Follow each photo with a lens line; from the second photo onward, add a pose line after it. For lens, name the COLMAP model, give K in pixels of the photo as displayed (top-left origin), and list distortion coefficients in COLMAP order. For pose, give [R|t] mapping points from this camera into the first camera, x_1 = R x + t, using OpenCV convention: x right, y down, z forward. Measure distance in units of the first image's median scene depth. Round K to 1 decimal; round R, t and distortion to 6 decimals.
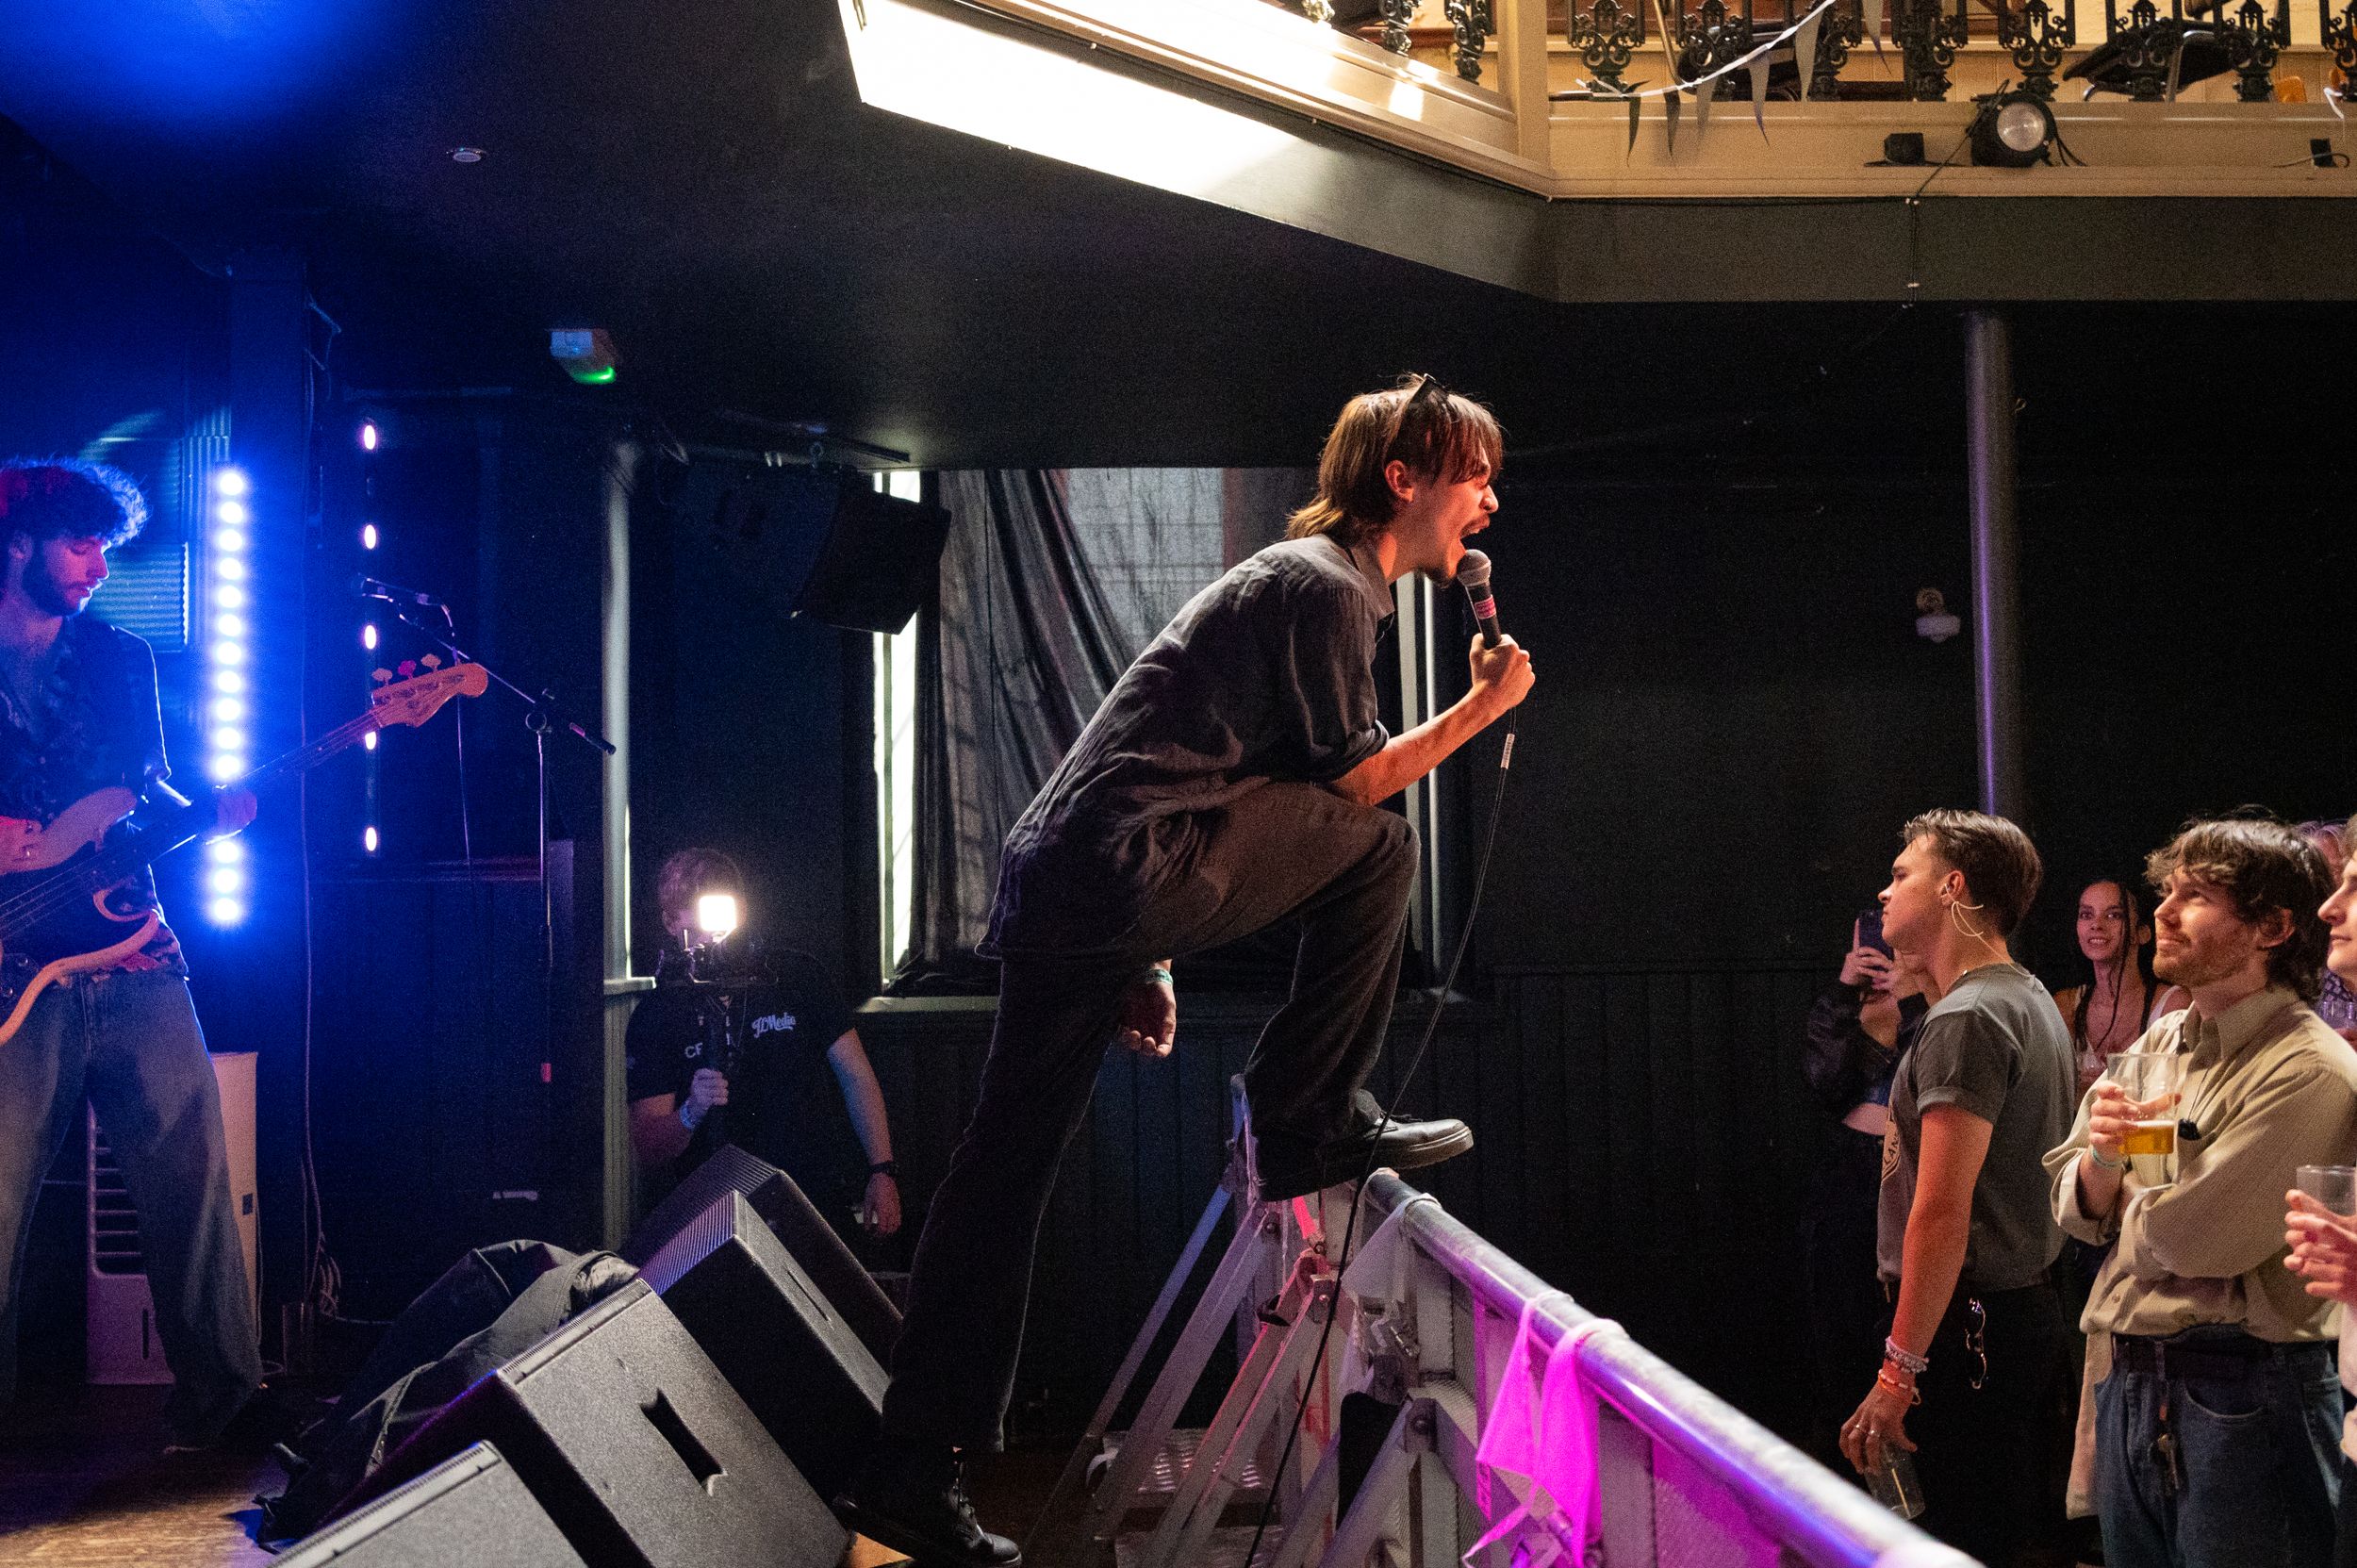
lens RADIAL K [[2676.0, 0, 1198.7], [0, 2676.0, 802.0], [0, 0, 1]] dist [-0.019070, 0.000000]
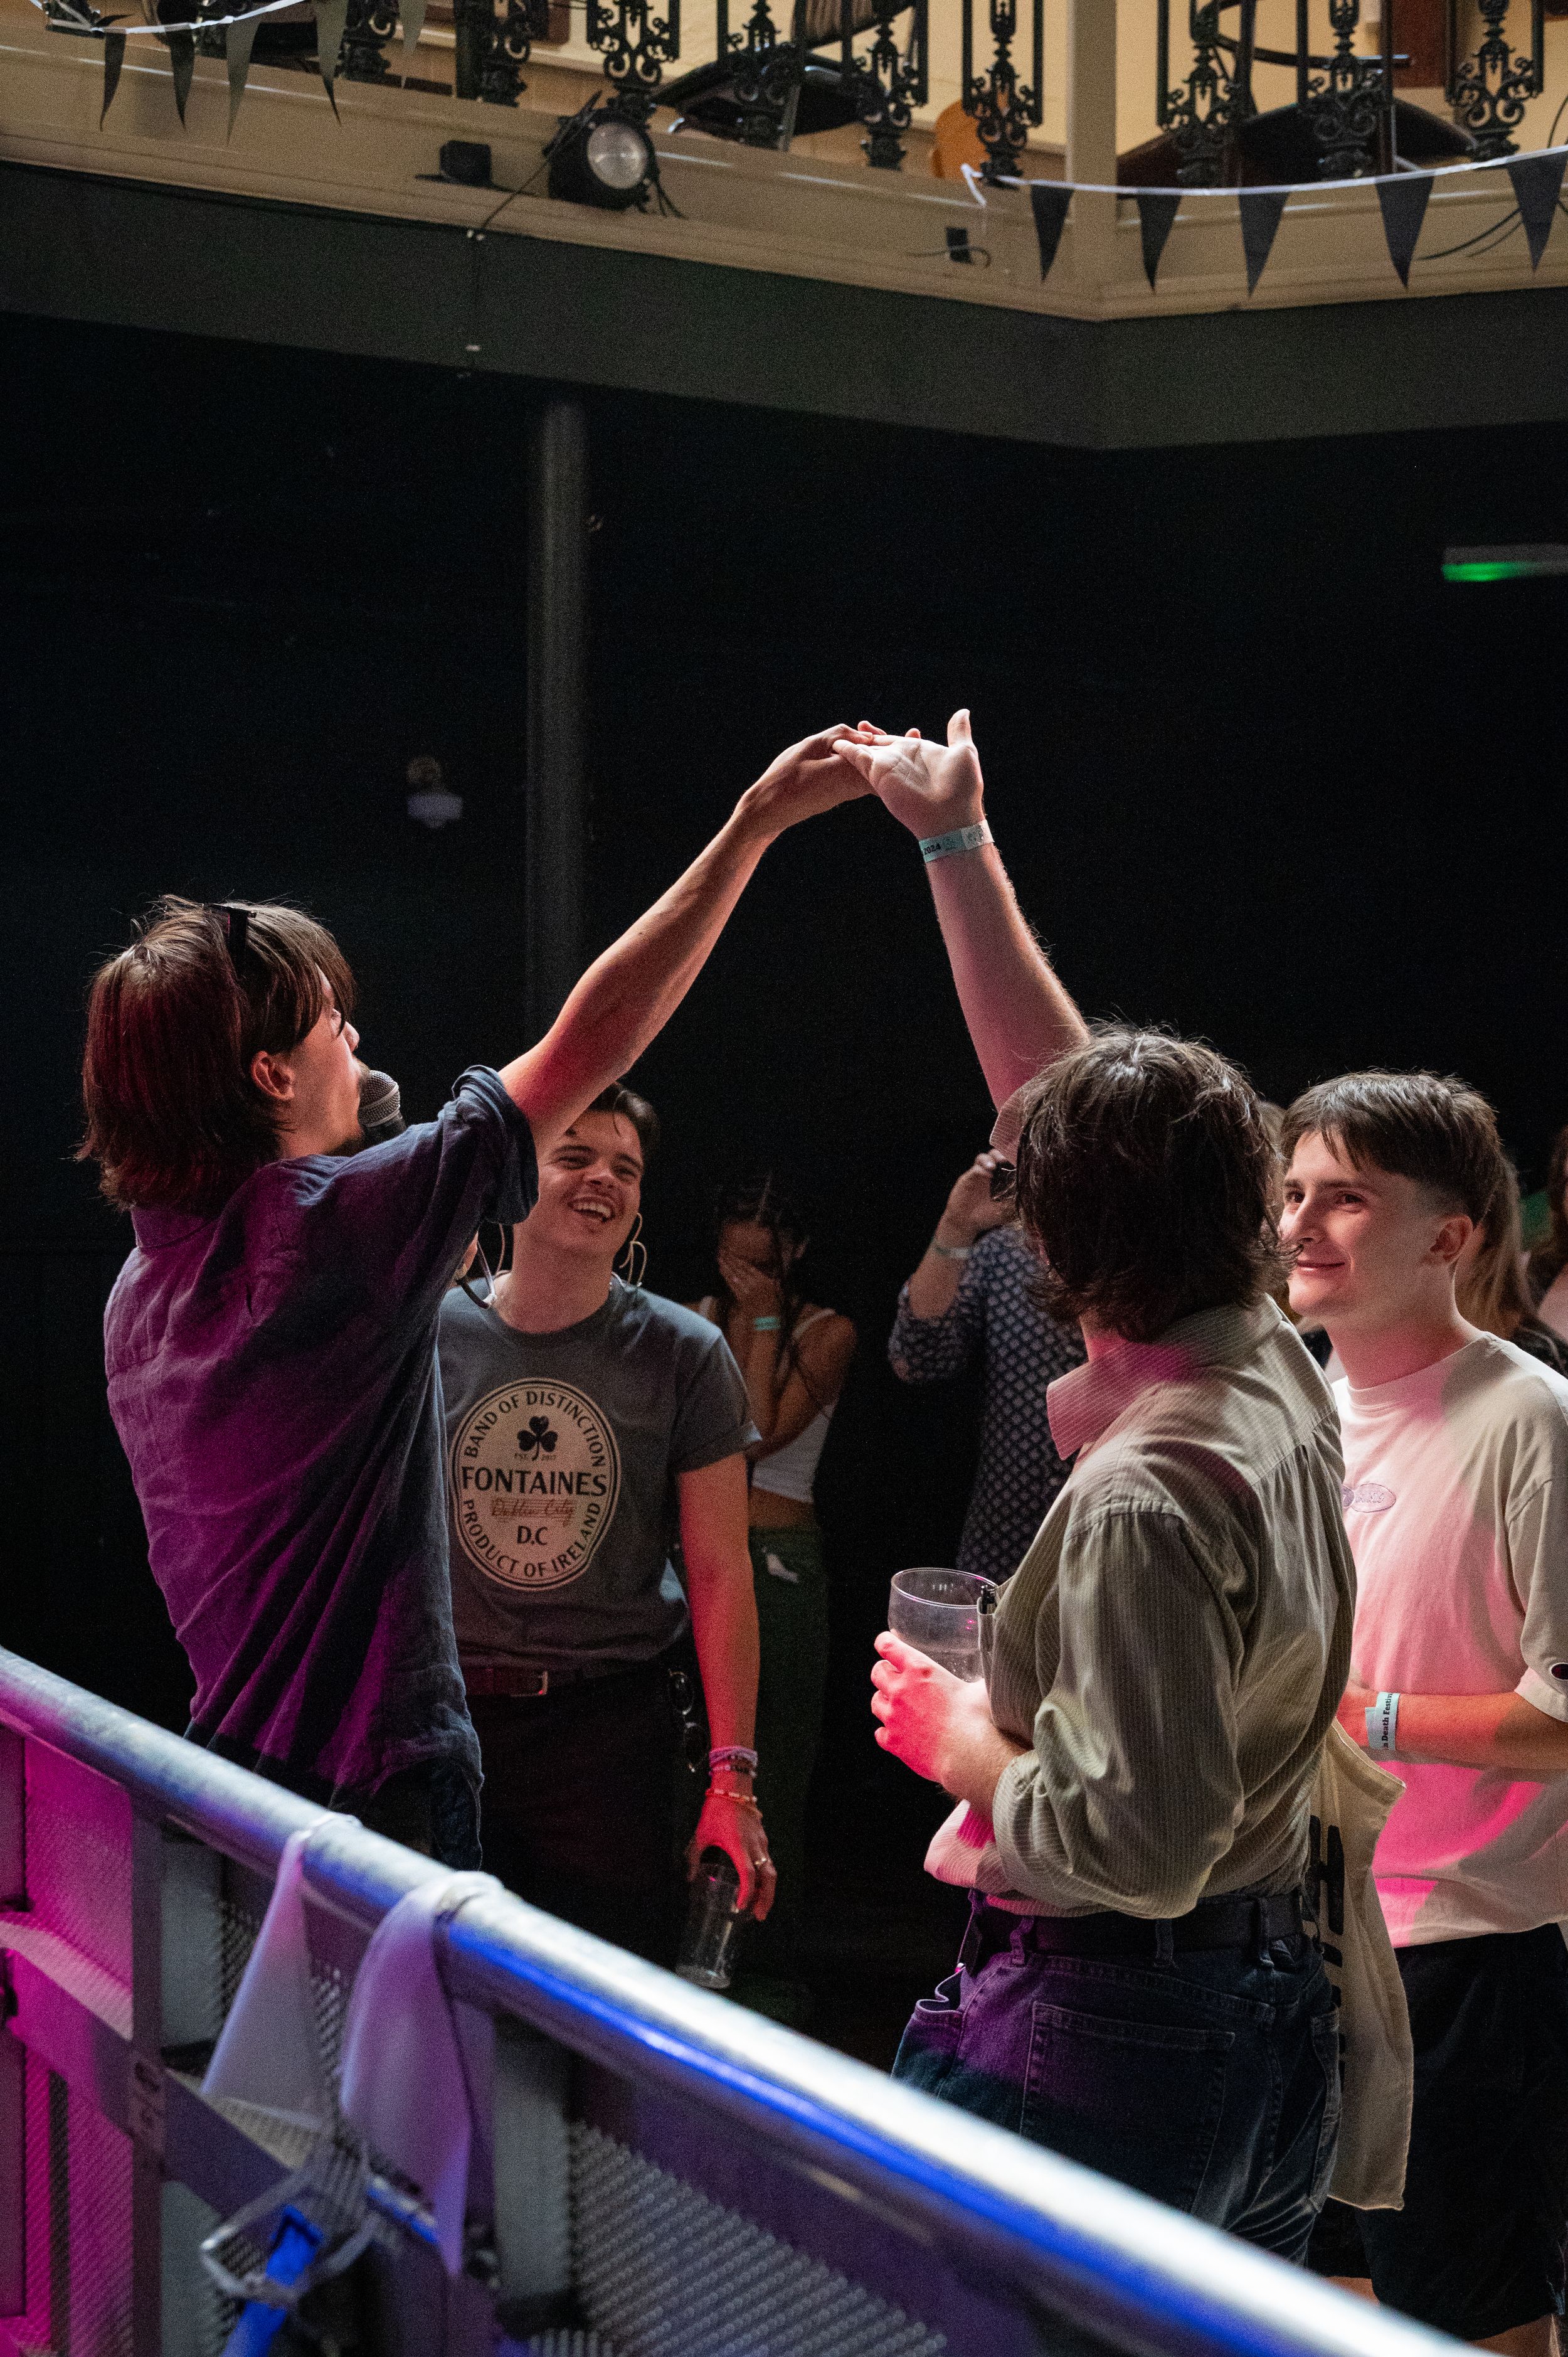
lens RADIAL K [[3252.5, 0, 784.4], [0, 3252.5, 1193.0], [0, 0, 1]] dist [-0.010394, 0.000000]
pose [[0.898998, 0.011903, 0.437792, -0.051166], [-0.035774, 0.998286, 0.046319, -0.001607], [-0.436490, -0.057302, 0.897882, 0.125502]]
